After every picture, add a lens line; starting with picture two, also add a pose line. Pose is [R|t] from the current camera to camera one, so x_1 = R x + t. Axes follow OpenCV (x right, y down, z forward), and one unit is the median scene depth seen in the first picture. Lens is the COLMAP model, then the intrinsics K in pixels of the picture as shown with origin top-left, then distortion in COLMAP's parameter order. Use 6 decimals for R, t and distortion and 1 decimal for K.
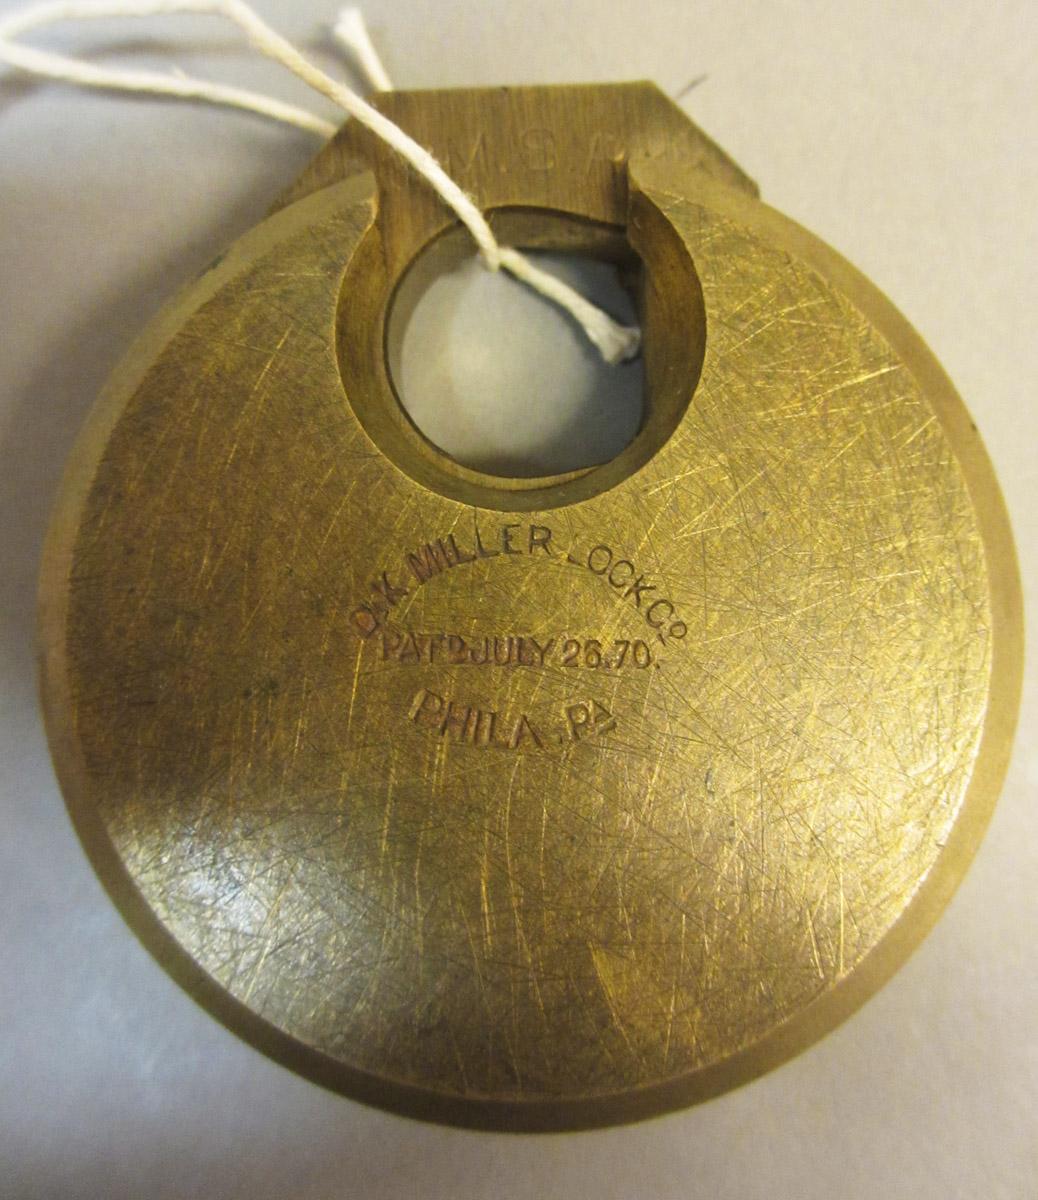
lens RADIAL K [[1055.2, 0, 519.5], [0, 1055.2, 601.6], [0, 0, 1]] dist [-0.013129, -0.006444]
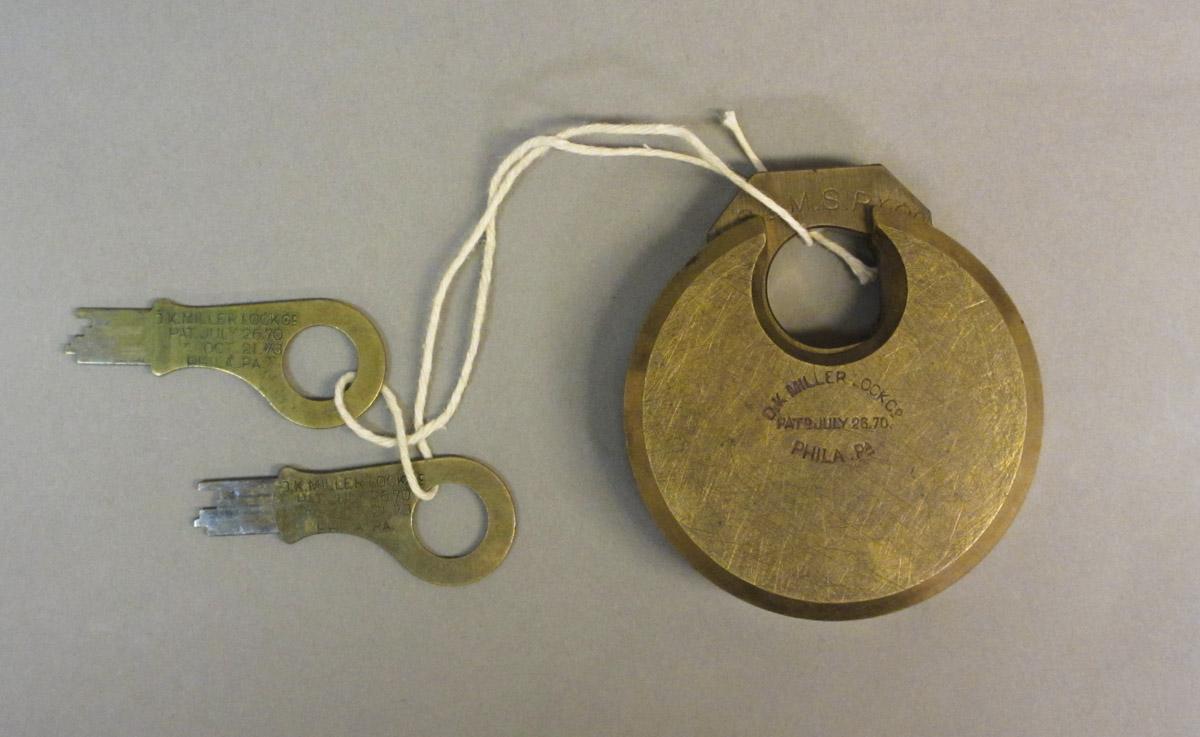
lens RADIAL K [[2115.9, 0, 599.6], [0, 2115.9, 366.7], [0, 0, 1]] dist [0.141425, 0.000000]
pose [[0.998767, -0.041223, 0.027670, -0.670729], [0.037872, 0.992951, 0.112309, -0.652812], [-0.032105, -0.111123, 0.993288, -3.833108]]
